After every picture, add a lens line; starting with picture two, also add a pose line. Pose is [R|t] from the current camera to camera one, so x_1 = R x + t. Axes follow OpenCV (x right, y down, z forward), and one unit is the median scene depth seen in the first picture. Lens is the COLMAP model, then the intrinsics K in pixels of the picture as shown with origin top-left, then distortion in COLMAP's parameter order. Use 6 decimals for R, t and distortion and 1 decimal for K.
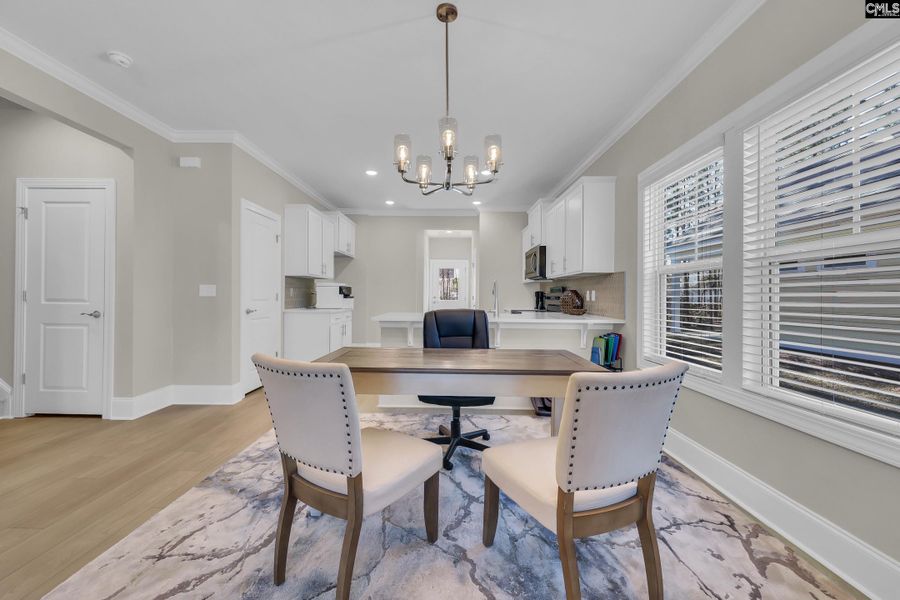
lens RADIAL K [[367.2, 0, 448.4], [0, 367.2, 295.9], [0, 0, 1]] dist [0.003228, -0.000692]
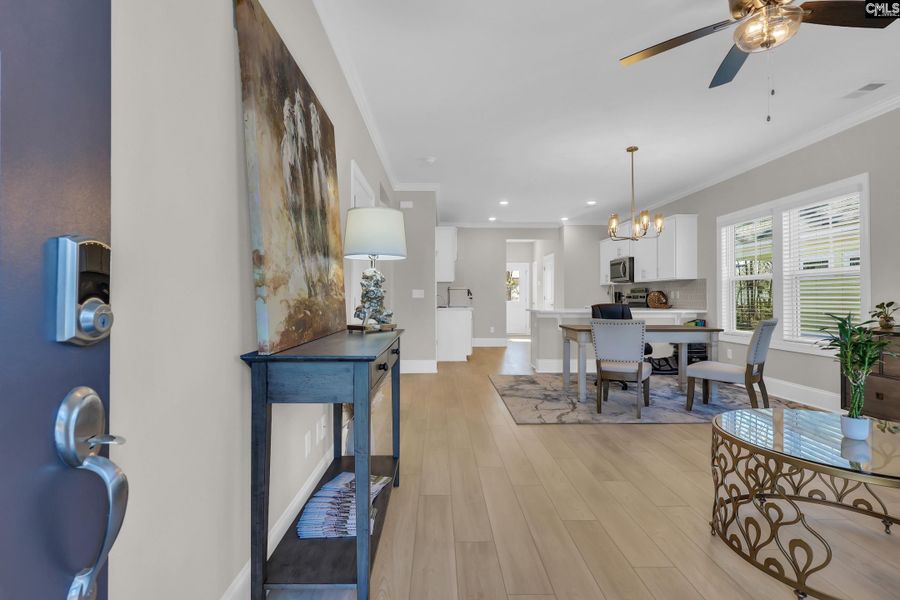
lens RADIAL K [[432.3, 0, 449.8], [0, 432.3, 297.6], [0, 0, 1]] dist [-0.003098, -0.000123]
pose [[0.999542, -0.009735, 0.028653, -0.587417], [0.009730, 0.999953, 0.000315, 0.001362], [-0.028655, -0.000036, 0.999589, -0.704770]]
